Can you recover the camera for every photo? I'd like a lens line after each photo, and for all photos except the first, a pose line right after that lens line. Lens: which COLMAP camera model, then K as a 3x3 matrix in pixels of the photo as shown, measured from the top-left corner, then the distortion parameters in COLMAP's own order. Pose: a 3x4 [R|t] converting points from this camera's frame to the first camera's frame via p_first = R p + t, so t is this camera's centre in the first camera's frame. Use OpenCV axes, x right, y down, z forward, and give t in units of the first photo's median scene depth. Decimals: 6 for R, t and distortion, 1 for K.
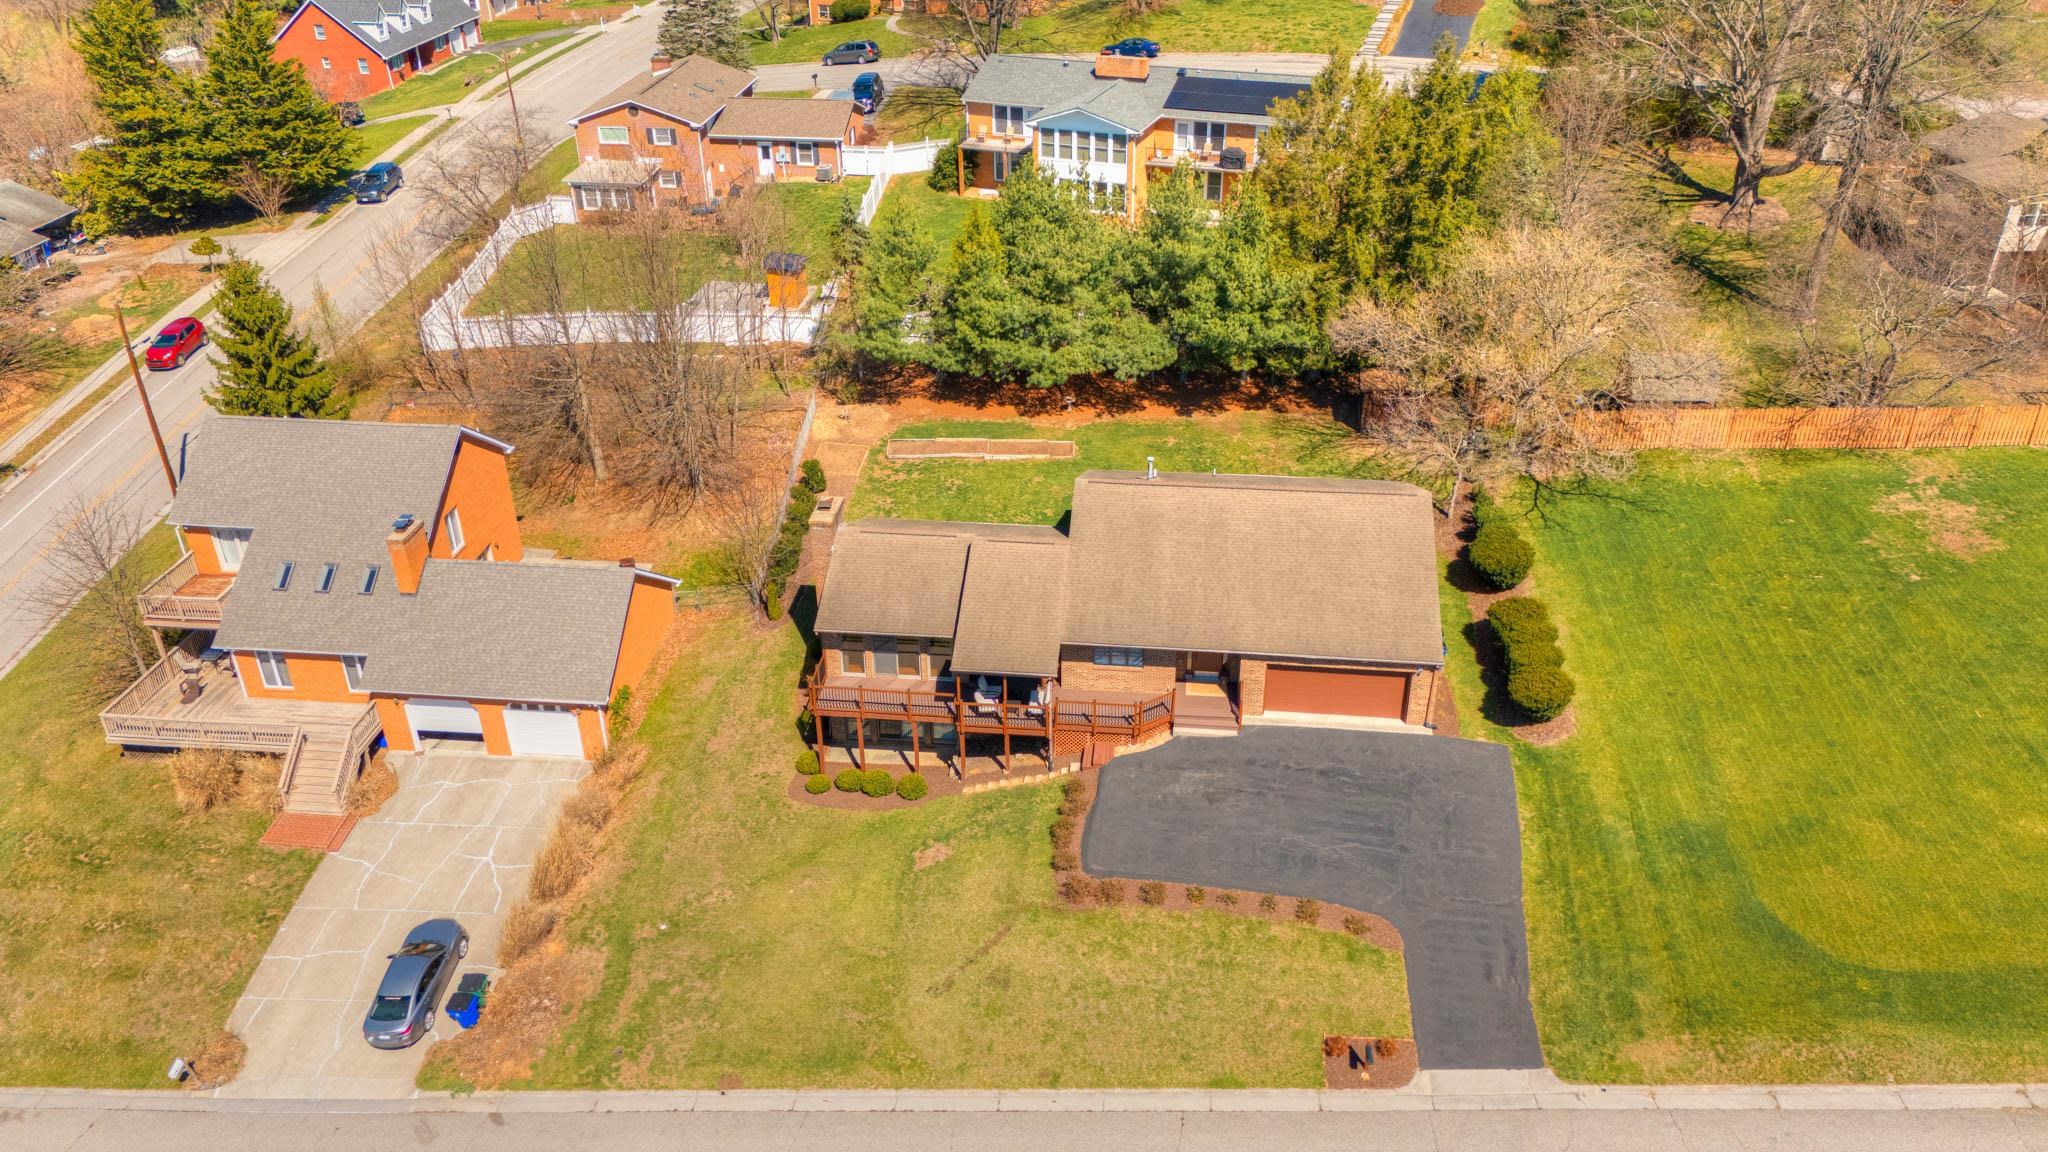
lens RADIAL K [[1571.5, 0, 1029.4], [0, 1571.5, 568.7], [0, 0, 1]] dist [0.105720, -0.097450]
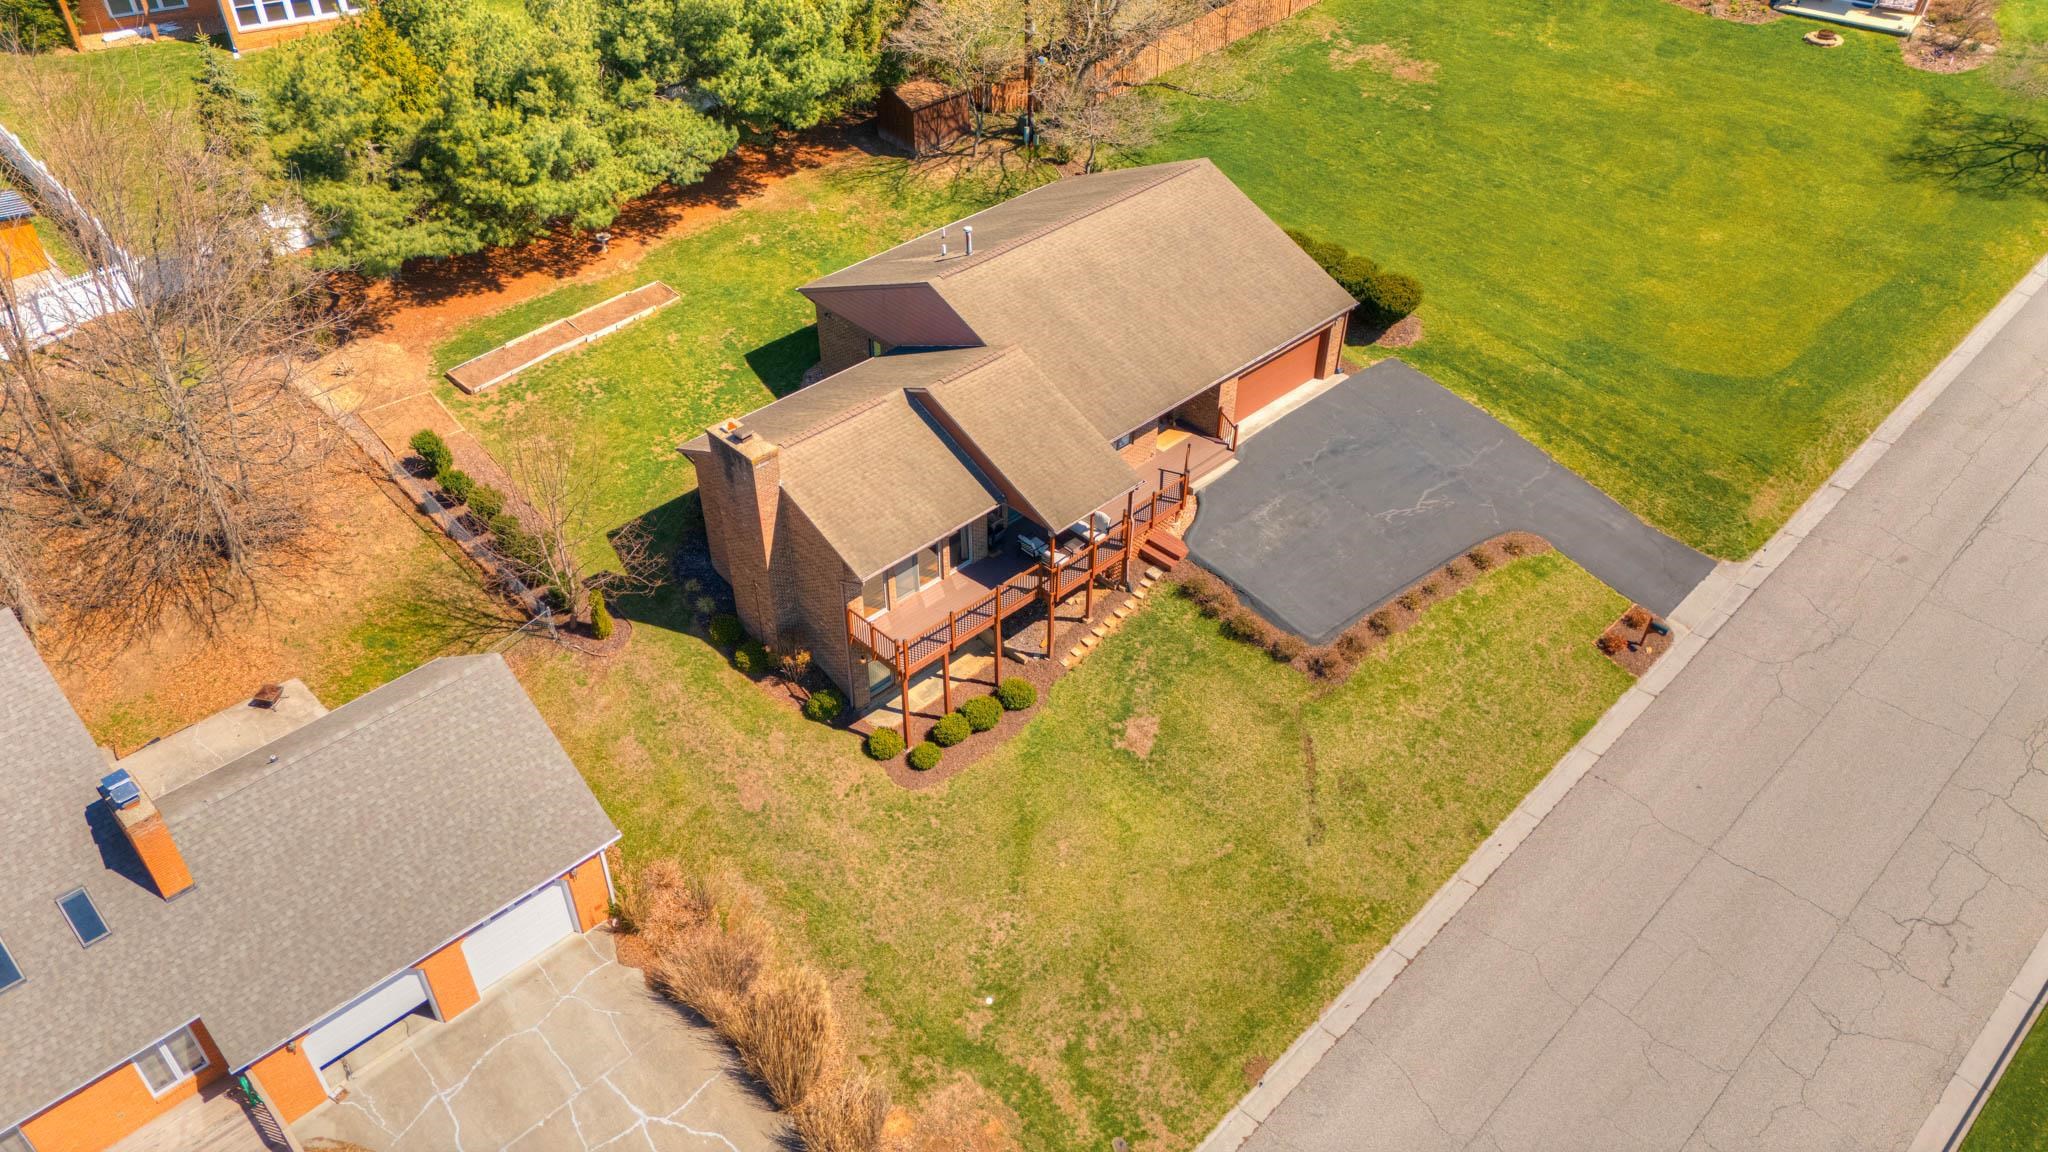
lens RADIAL K [[1506.0, 0, 1015.6], [0, 1506.0, 580.7], [0, 0, 1]] dist [0.081085, -0.073253]
pose [[0.639387, -0.476055, 0.603785, -0.580594], [0.370714, 0.878841, 0.300351, -0.165047], [-0.673614, 0.031791, 0.738399, 0.471895]]
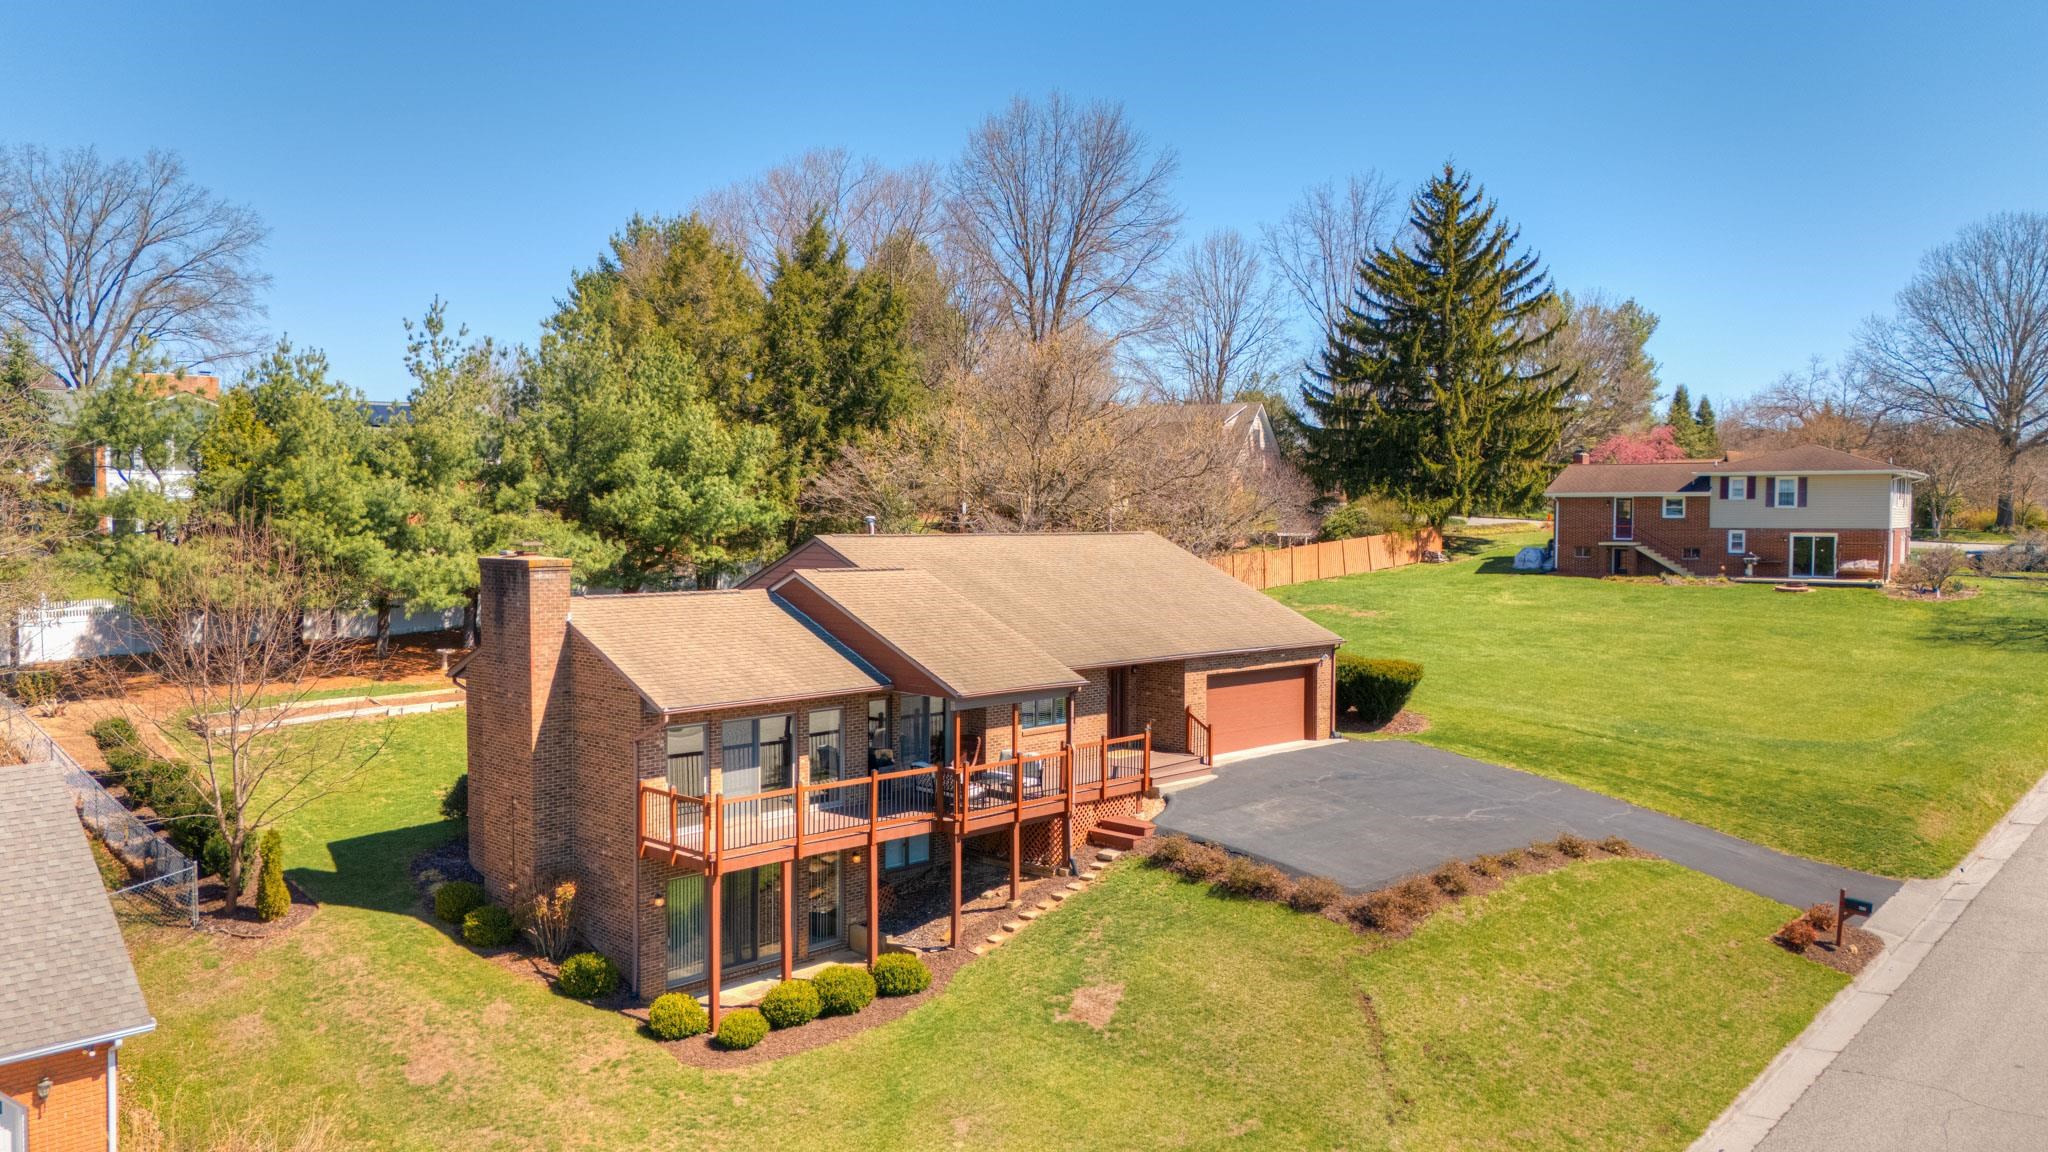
lens RADIAL K [[1509.5, 0, 1024.0], [0, 1509.5, 576.0], [0, 0, 1]] dist [0.044252, -0.002928]
pose [[0.621219, -0.023830, 0.783275, -0.489743], [0.374903, 0.886766, -0.270360, 0.193088], [-0.688138, 0.461605, 0.559810, 0.706371]]
